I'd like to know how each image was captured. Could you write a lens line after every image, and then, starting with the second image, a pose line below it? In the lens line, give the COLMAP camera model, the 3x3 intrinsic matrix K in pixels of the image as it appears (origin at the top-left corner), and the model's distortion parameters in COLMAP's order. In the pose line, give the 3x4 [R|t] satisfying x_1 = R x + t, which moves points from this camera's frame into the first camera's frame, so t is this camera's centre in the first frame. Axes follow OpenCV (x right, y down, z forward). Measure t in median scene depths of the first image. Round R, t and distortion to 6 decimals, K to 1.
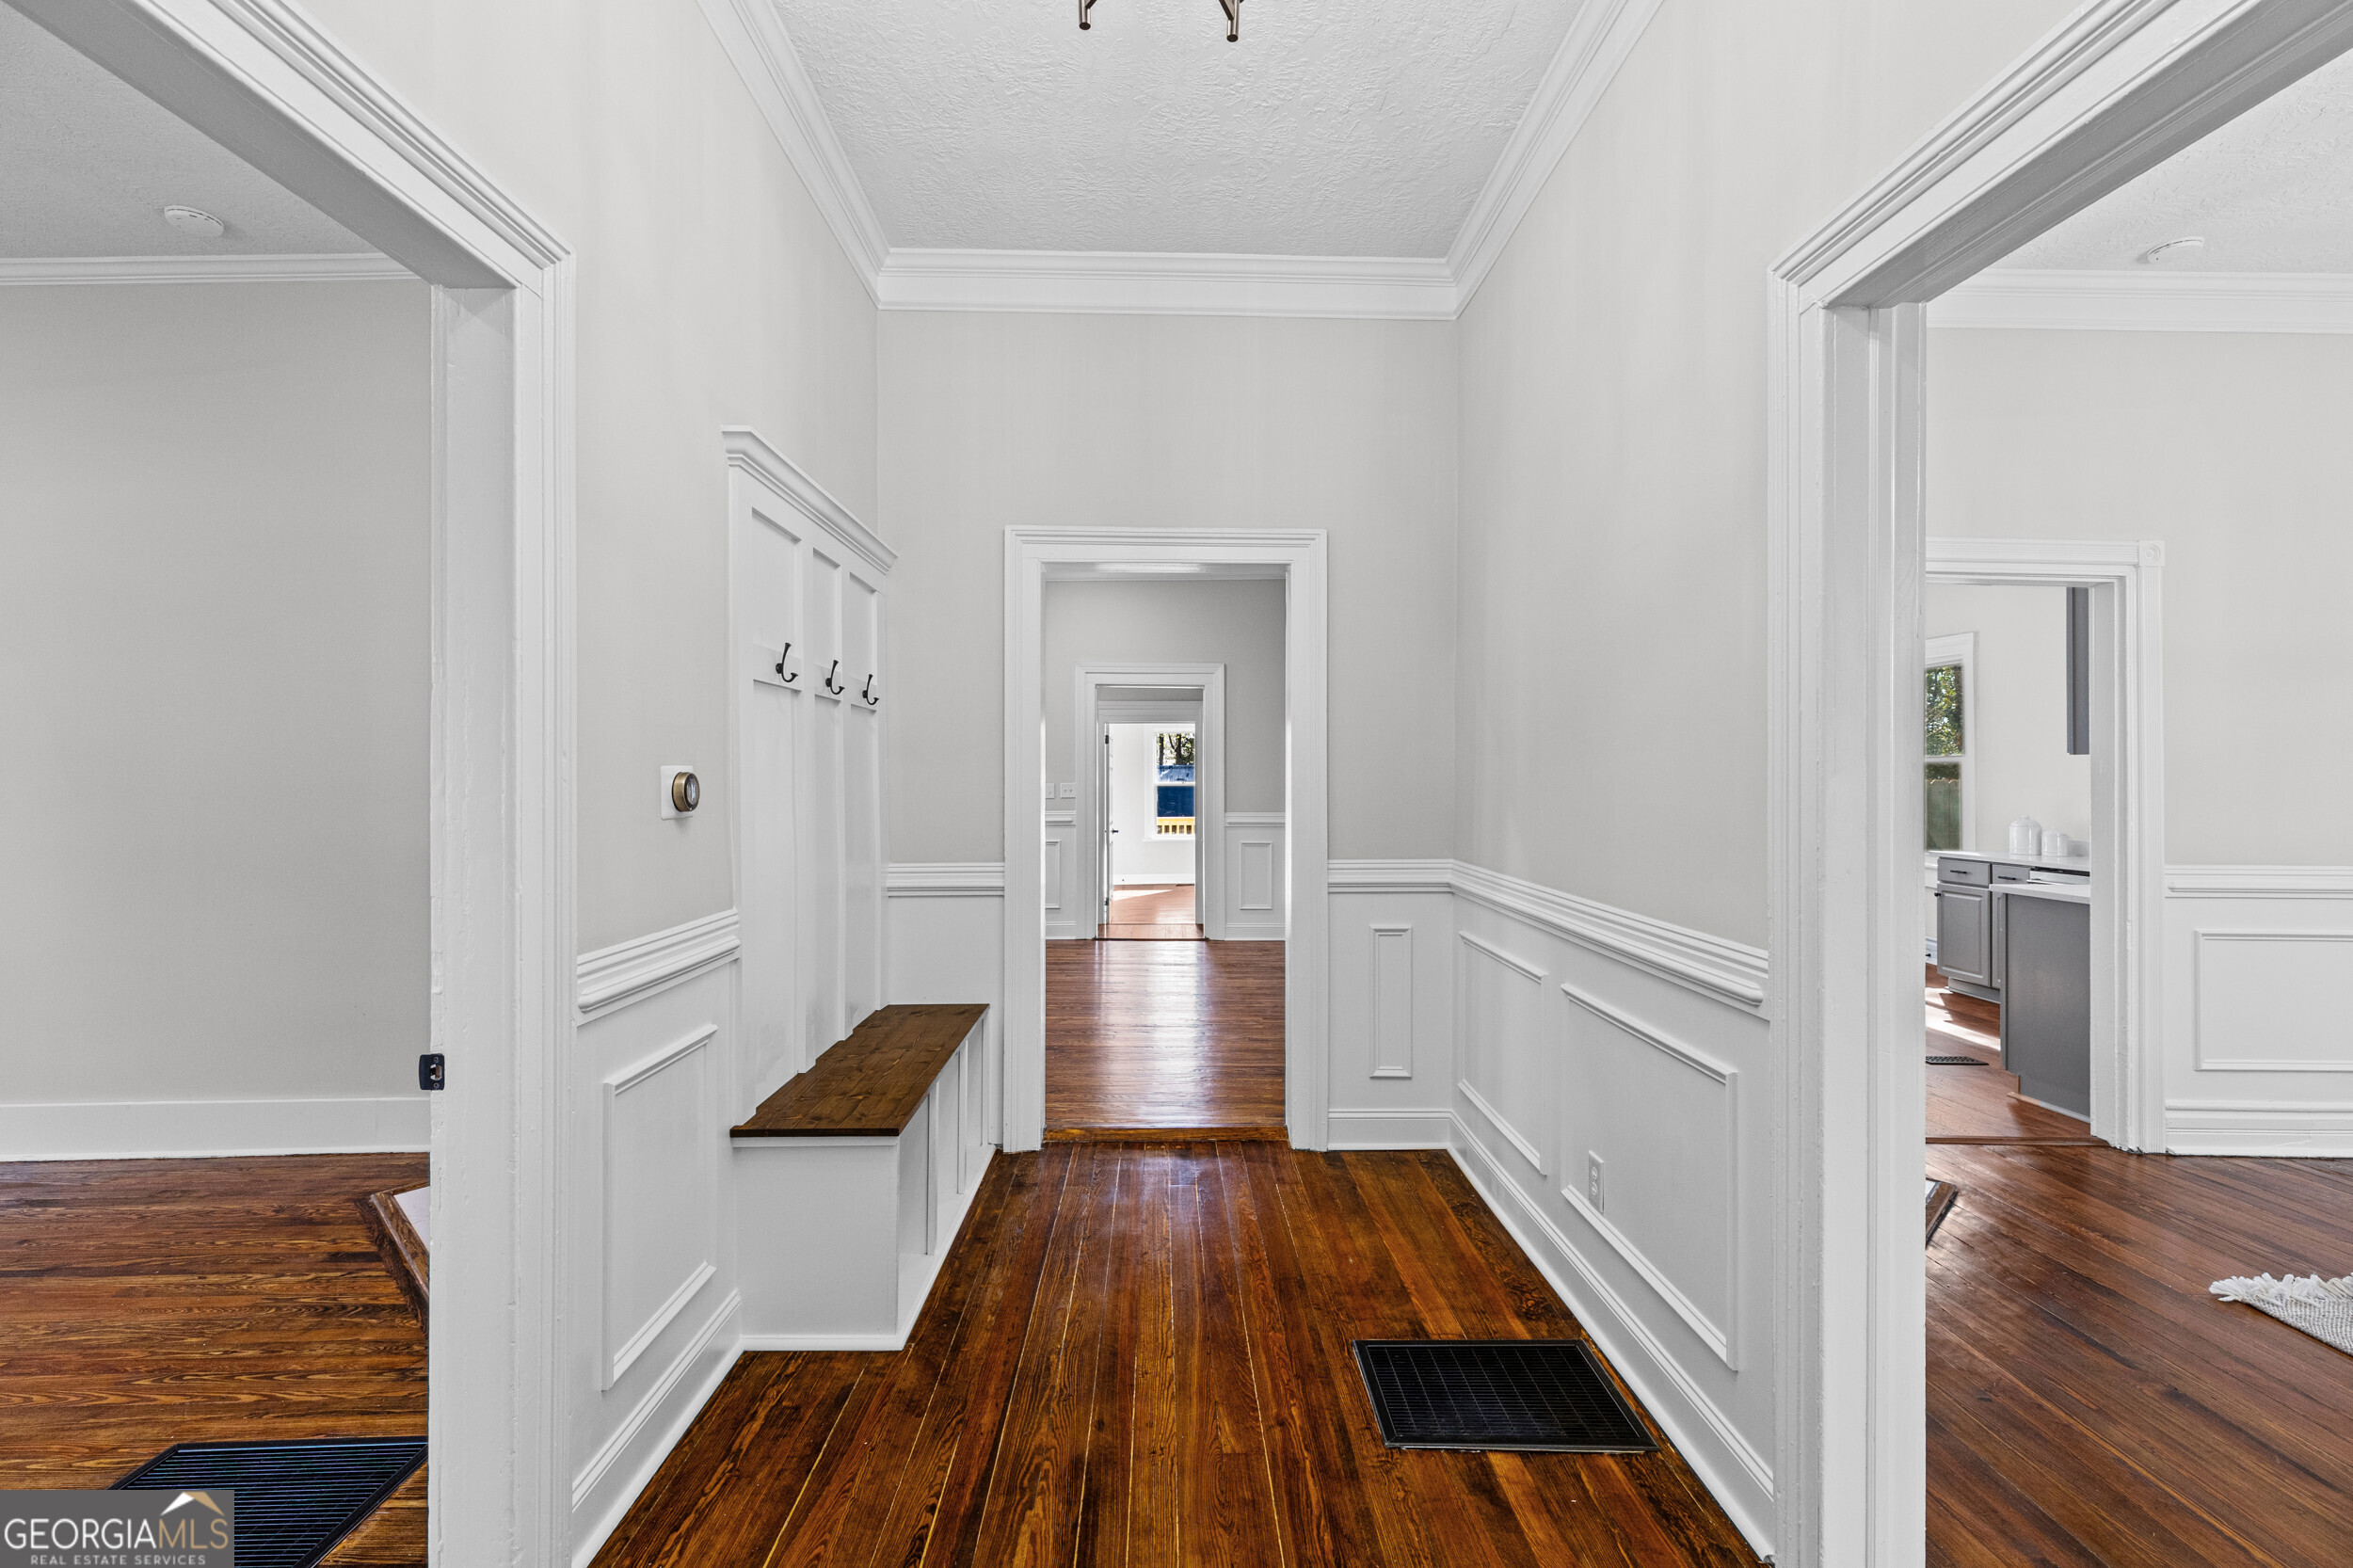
lens RADIAL K [[1068.3, 0, 1176.5], [0, 1068.3, 784.0], [0, 0, 1]] dist [0.003583, 0.000584]
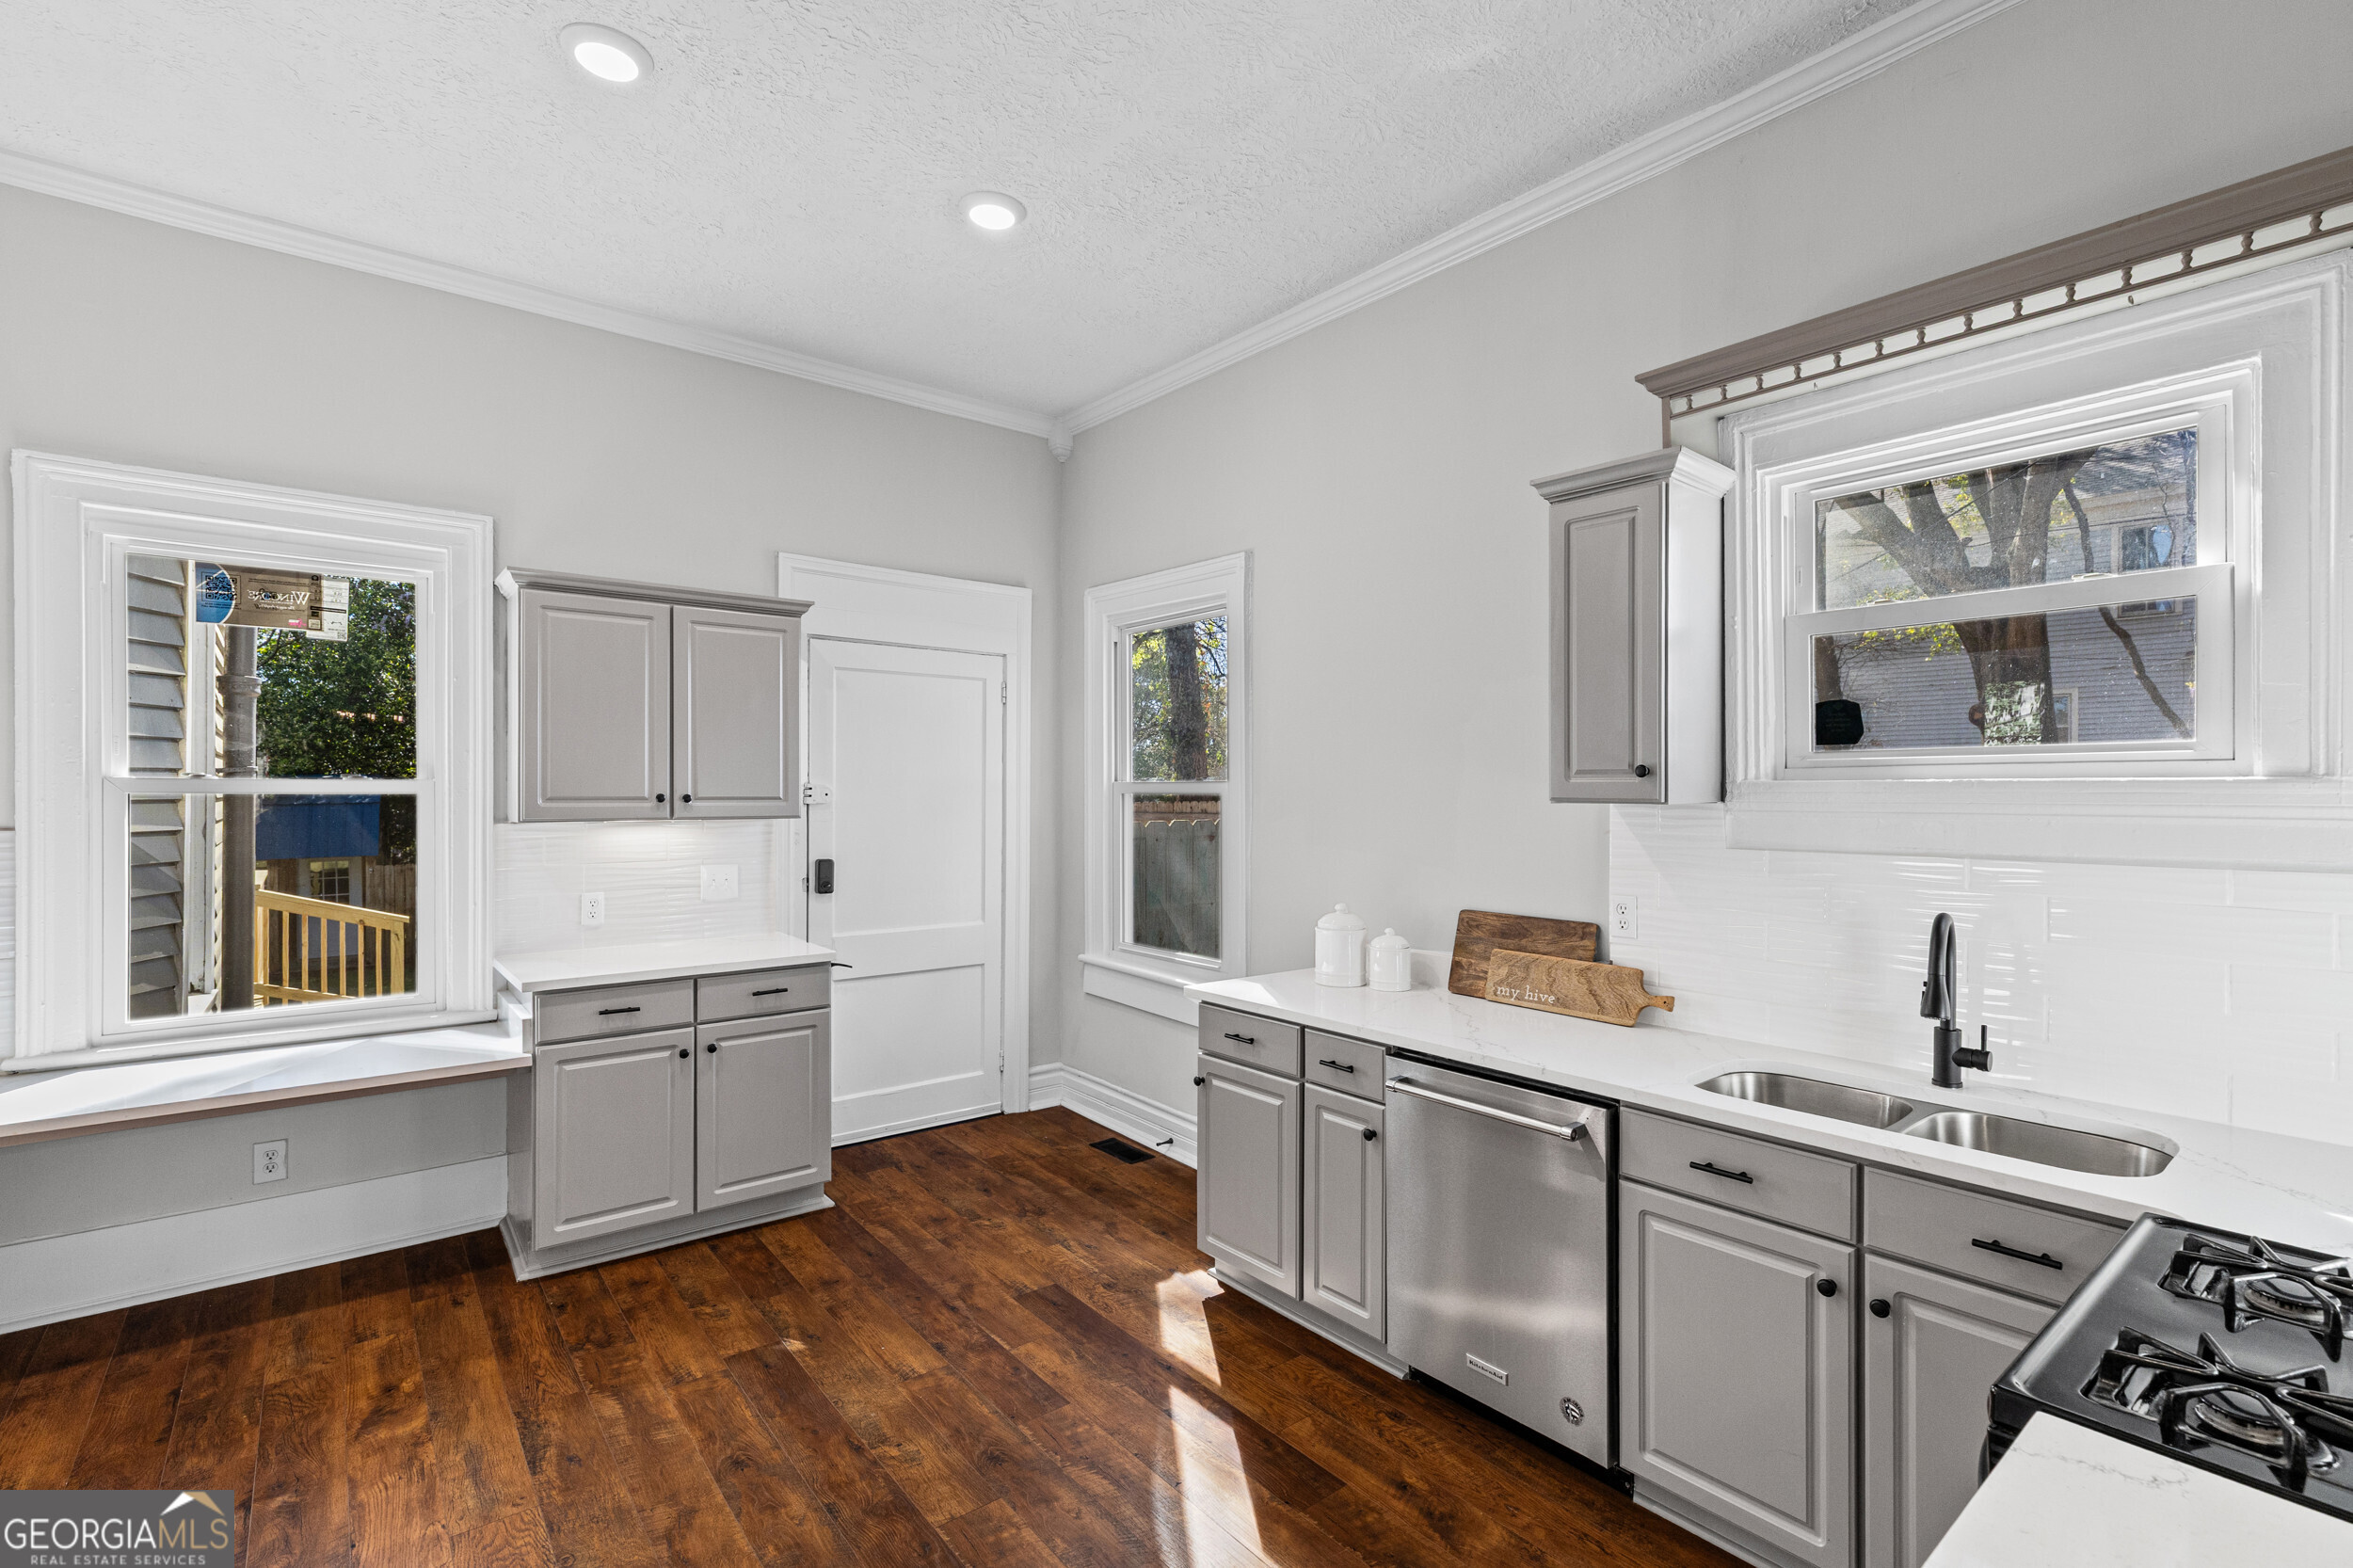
lens RADIAL K [[1068.3, 0, 1176.5], [0, 1068.3, 784.0], [0, 0, 1]] dist [0.003583, 0.000584]
pose [[0.786718, 0.005267, 0.617290, 0.401295], [0.006846, 0.999828, -0.017257, -0.020293], [-0.617275, 0.017802, 0.786546, 0.618100]]
